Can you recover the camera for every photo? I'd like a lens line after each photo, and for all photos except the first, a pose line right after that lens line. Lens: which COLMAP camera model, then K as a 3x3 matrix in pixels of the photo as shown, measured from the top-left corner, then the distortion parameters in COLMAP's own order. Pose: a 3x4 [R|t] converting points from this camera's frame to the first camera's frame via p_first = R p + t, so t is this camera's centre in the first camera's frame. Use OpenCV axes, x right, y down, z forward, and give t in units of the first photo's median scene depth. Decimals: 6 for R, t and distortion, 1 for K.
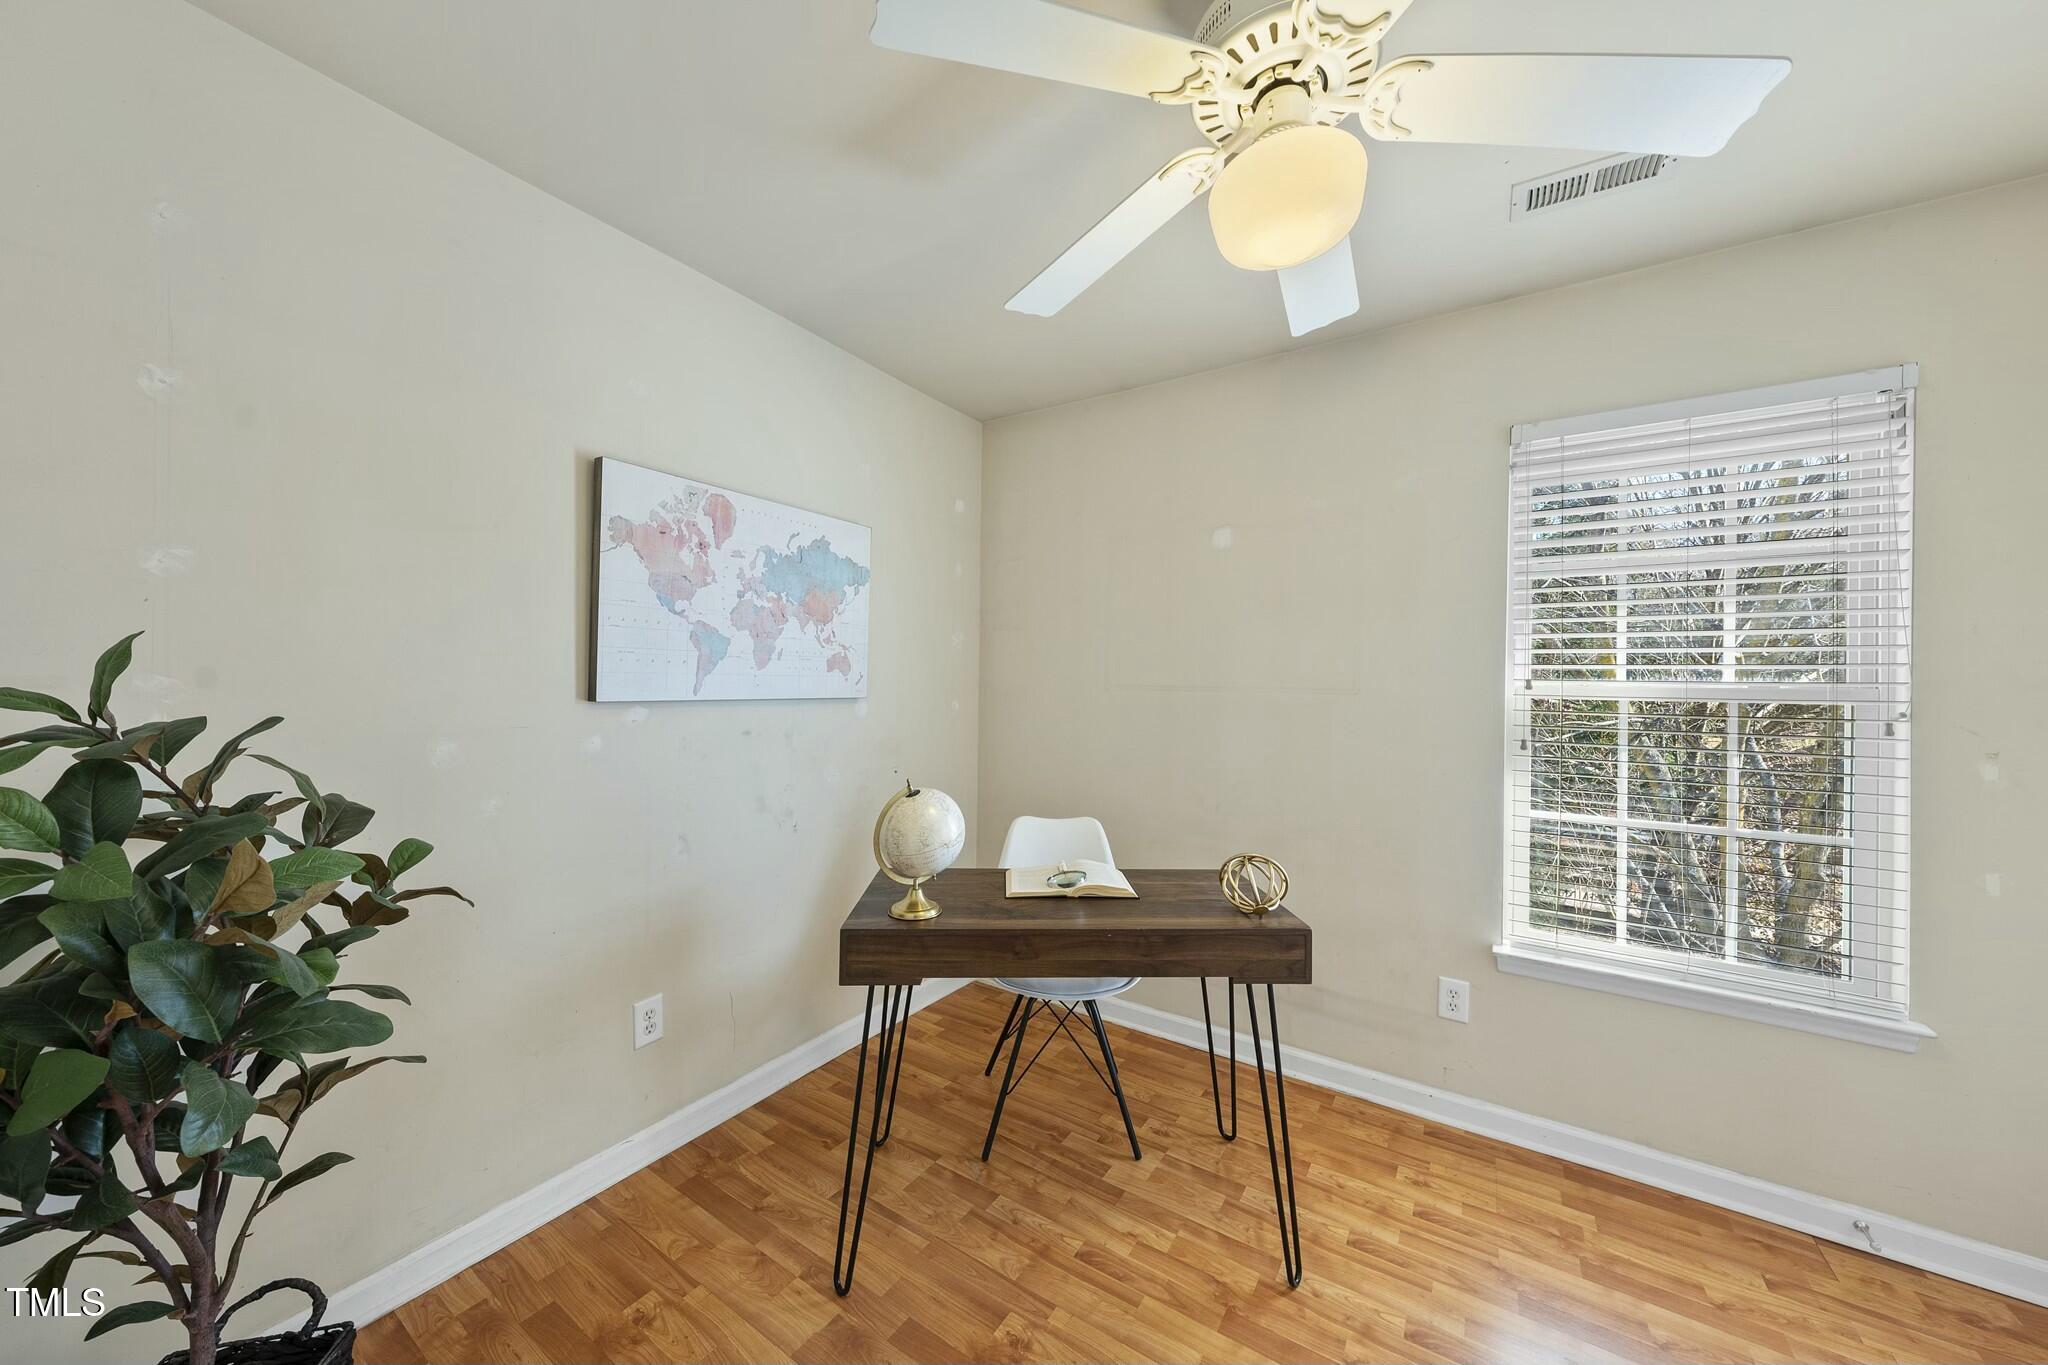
lens RADIAL K [[706.0, 0, 1030.9], [0, 706.0, 684.8], [0, 0, 1]] dist [-0.000891, 0.000616]
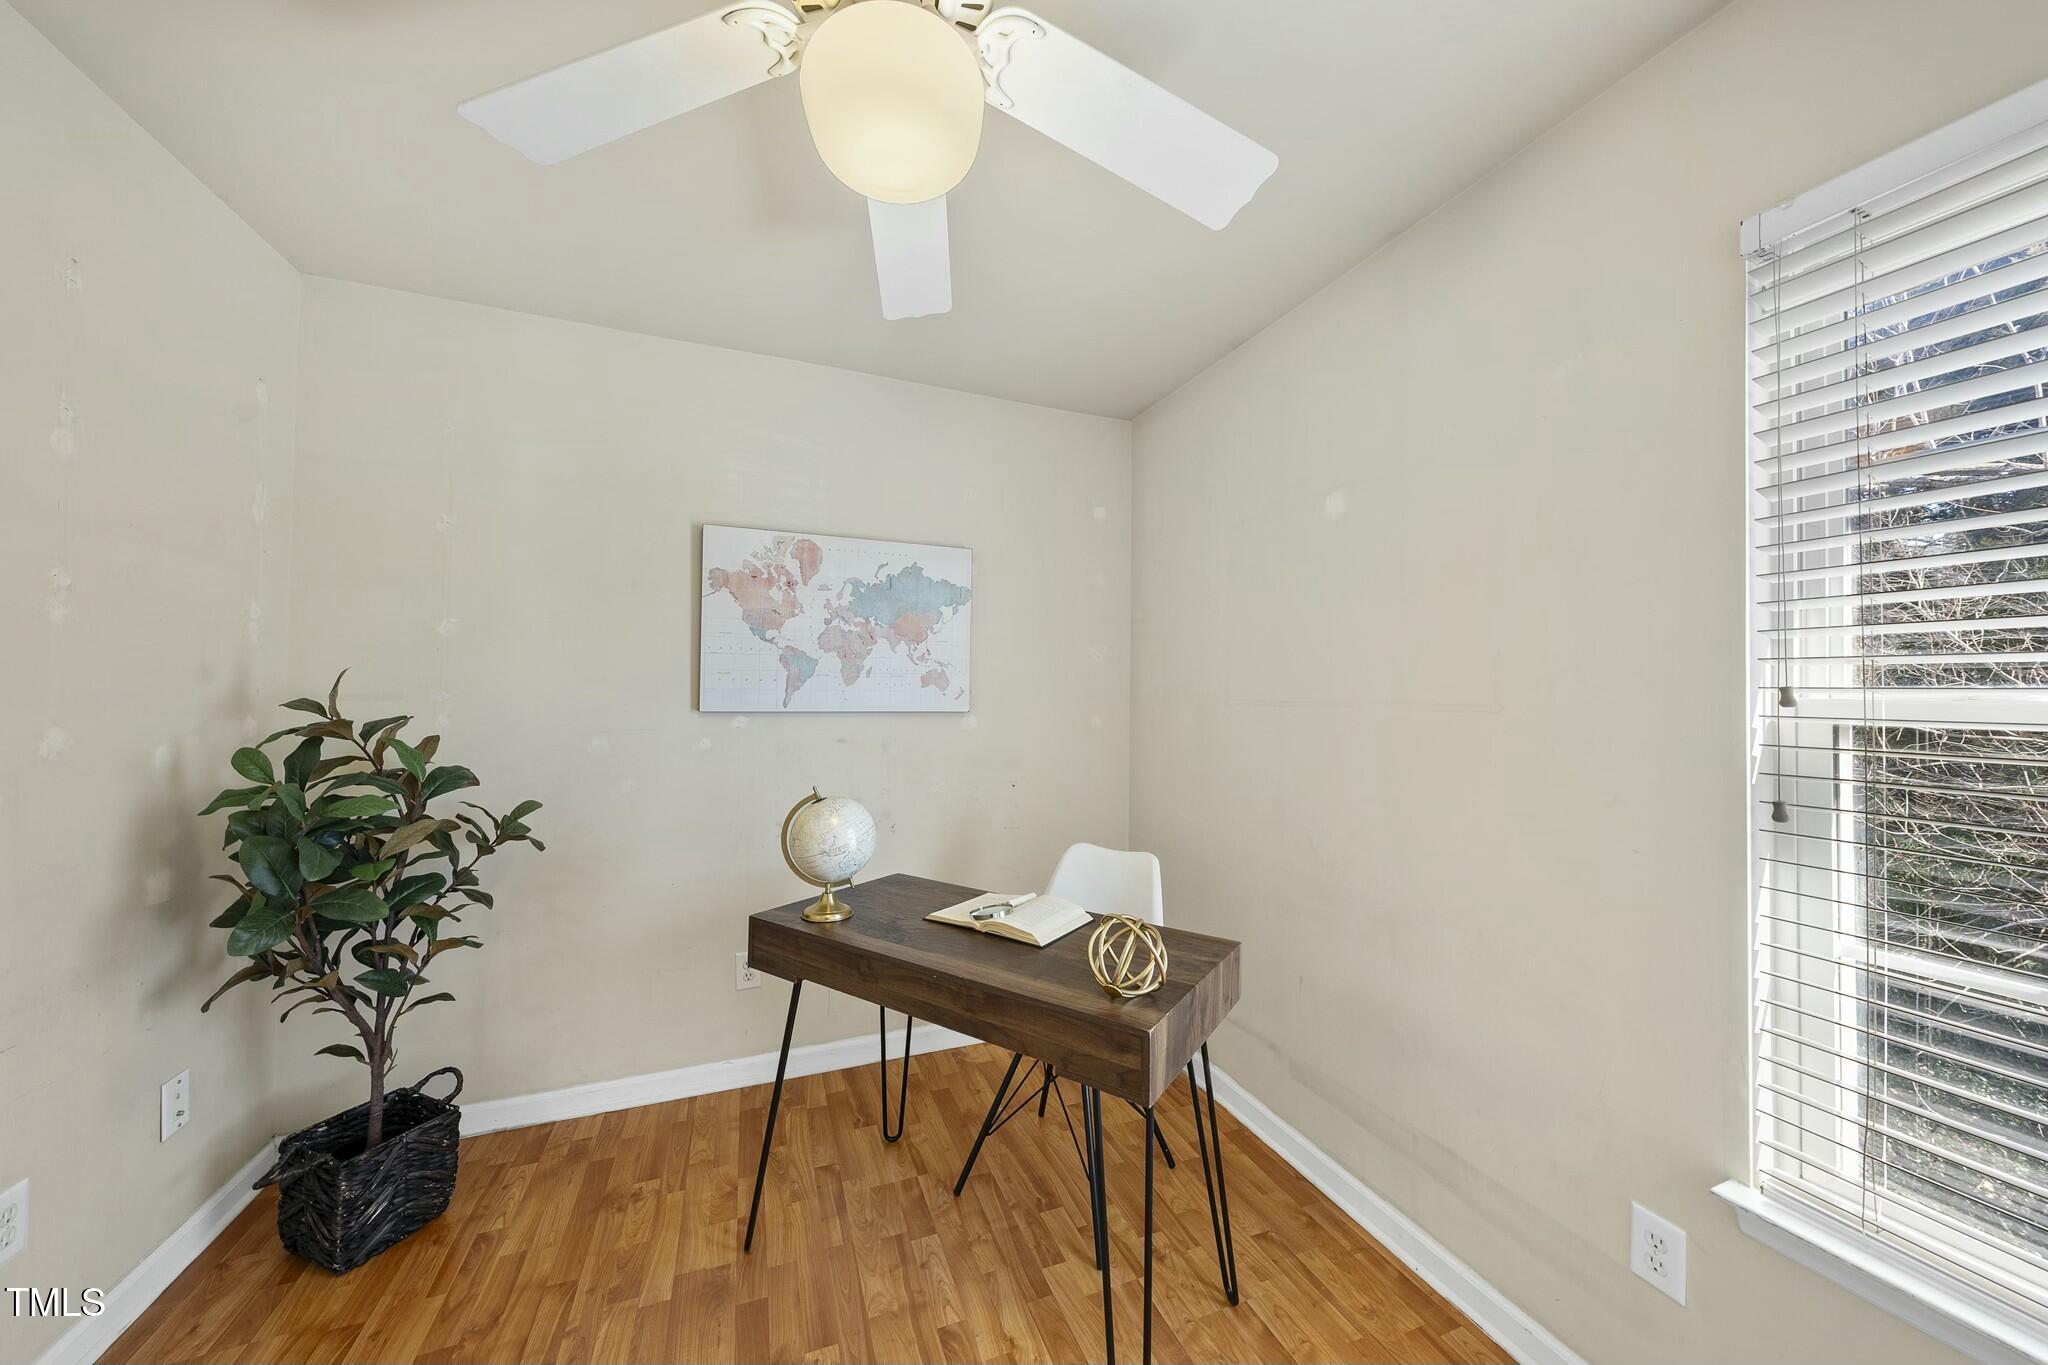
lens RADIAL K [[706.0, 0, 1029.3], [0, 706.0, 686.0], [0, 0, 1]] dist [-0.000891, 0.000616]
pose [[0.815888, -0.012316, -0.578079, 0.564451], [-0.001565, 0.999722, -0.023508, 0.005598], [0.578208, 0.020084, 0.815642, 0.256072]]
